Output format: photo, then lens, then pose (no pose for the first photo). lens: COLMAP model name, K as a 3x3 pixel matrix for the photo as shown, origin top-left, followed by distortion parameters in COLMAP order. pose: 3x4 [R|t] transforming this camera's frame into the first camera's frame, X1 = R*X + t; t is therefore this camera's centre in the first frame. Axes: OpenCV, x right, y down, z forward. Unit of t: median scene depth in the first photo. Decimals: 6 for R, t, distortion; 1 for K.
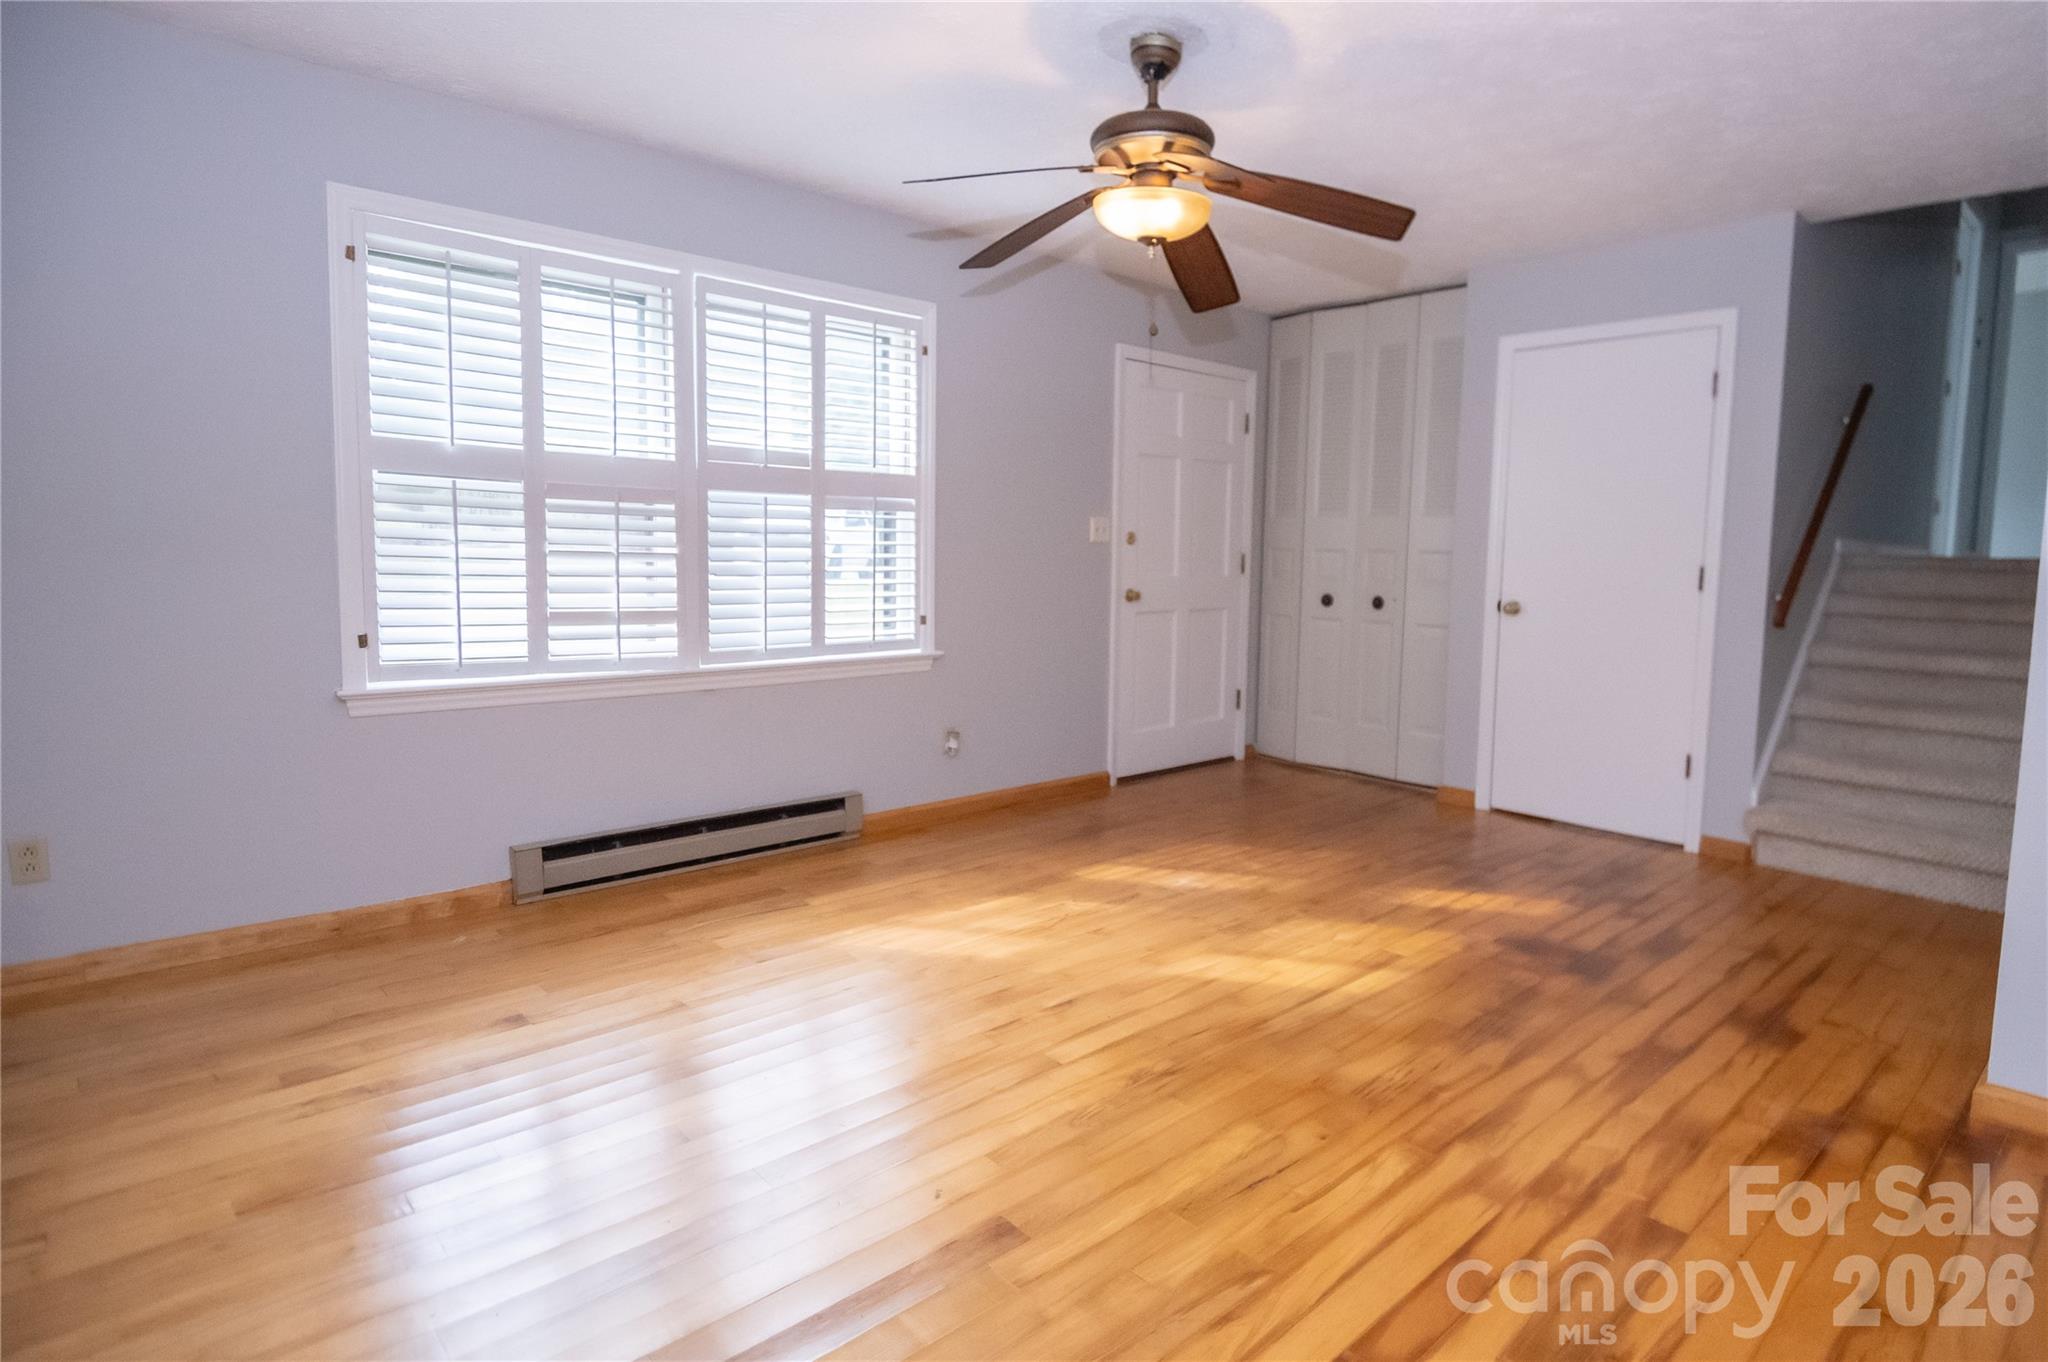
lens RADIAL K [[1086.5, 0, 1105.3], [0, 1086.5, 647.9], [0, 0, 1]] dist [0.035159, -0.046874]
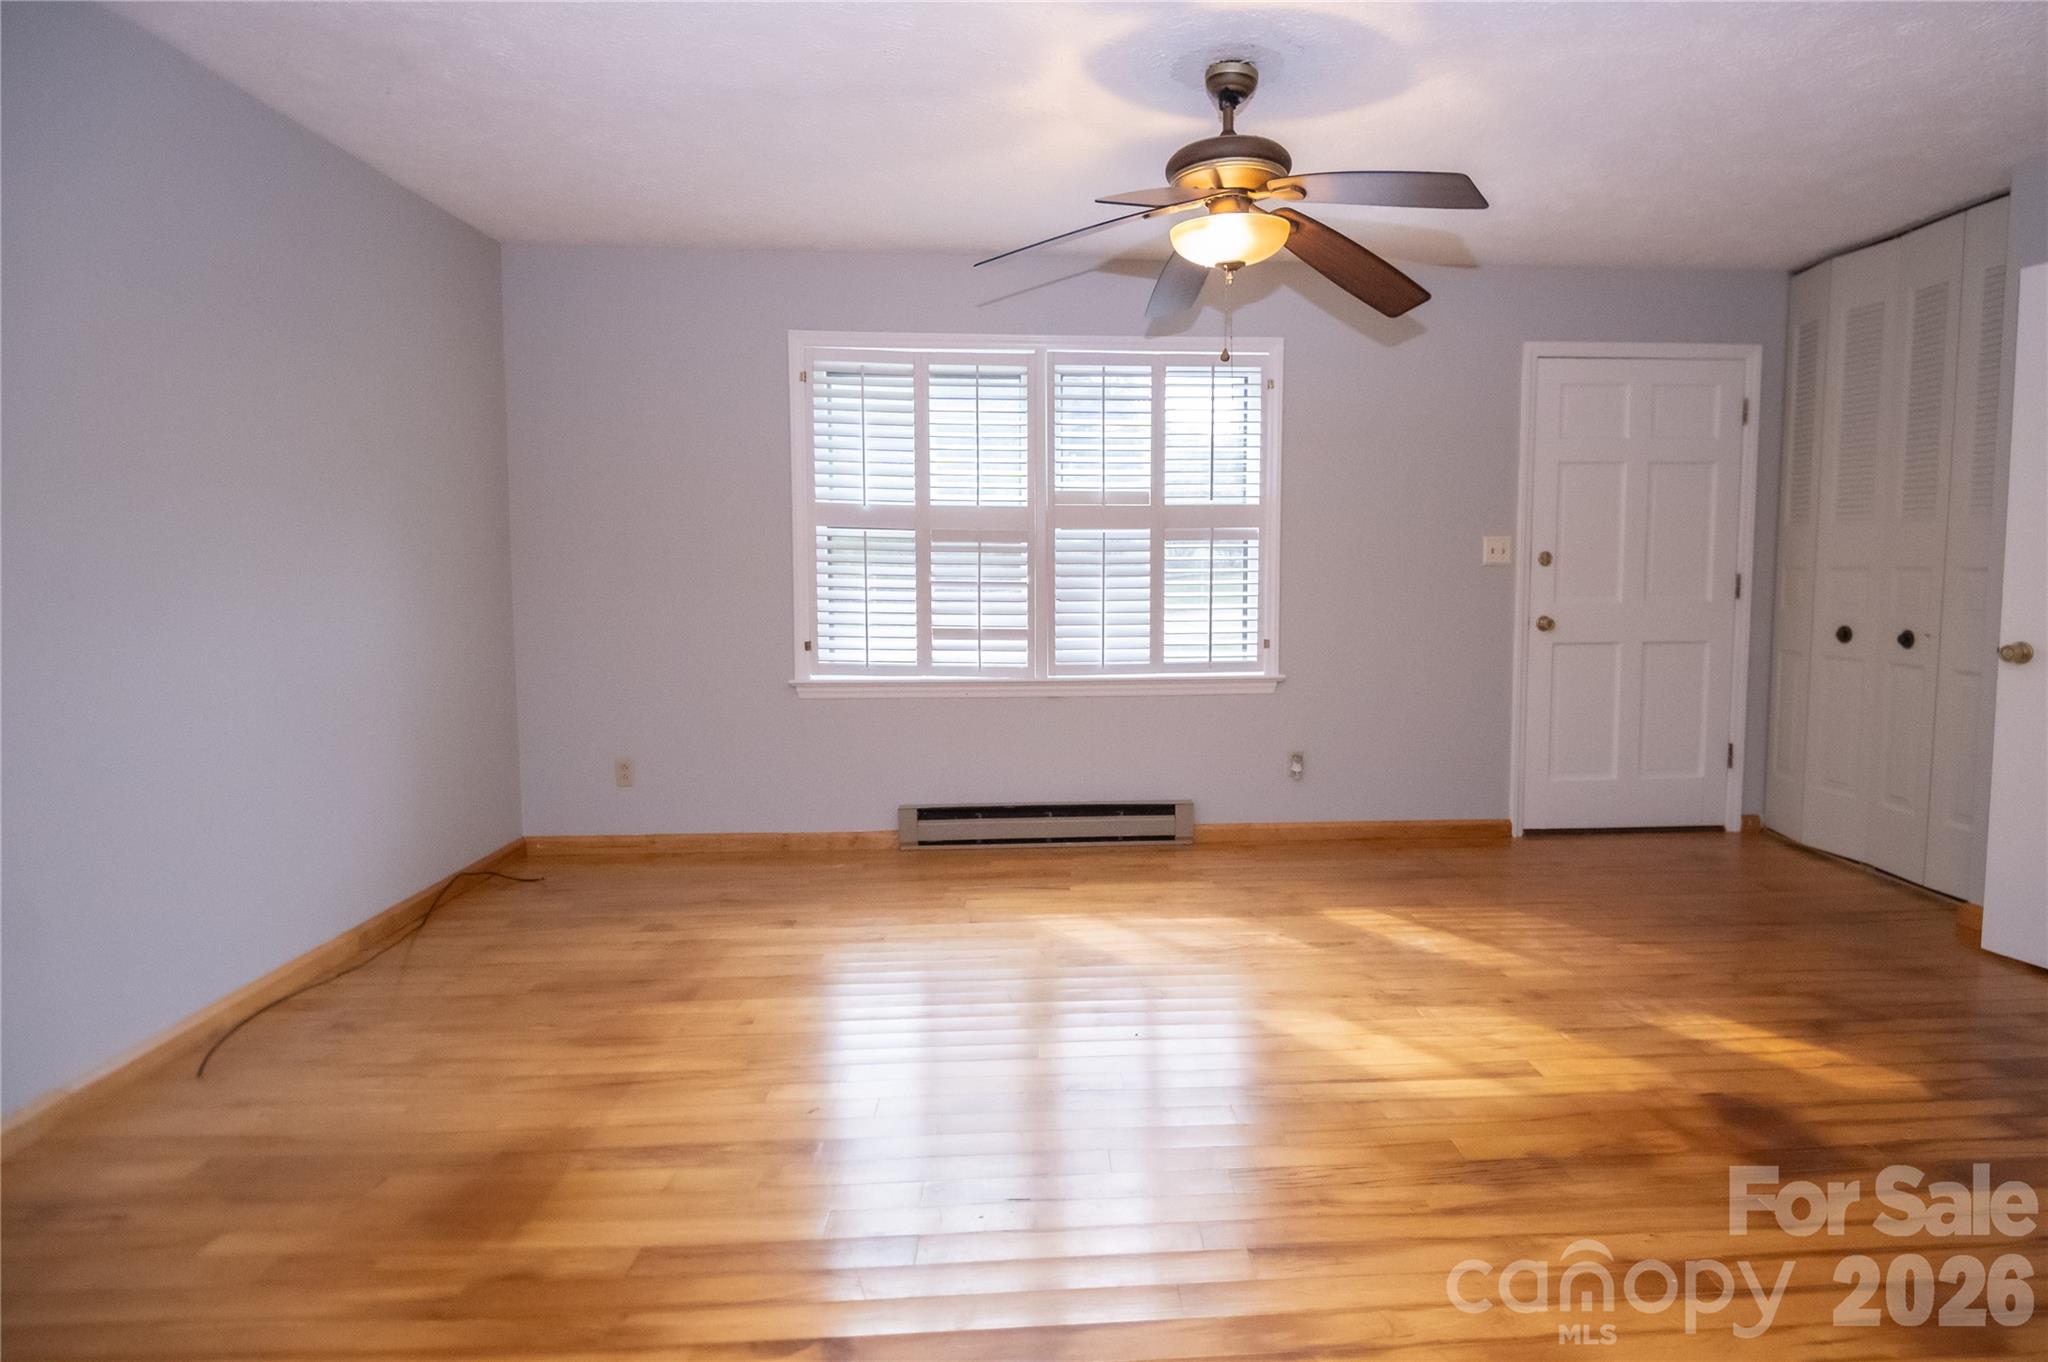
lens RADIAL K [[1086.5, 0, 1105.3], [0, 1086.5, 647.9], [0, 0, 1]] dist [0.035159, -0.046874]
pose [[0.763251, 0.032733, -0.645273, 0.452951], [-0.044286, 0.999017, -0.001705, -0.015729], [0.644583, 0.029878, 0.763950, 0.135177]]
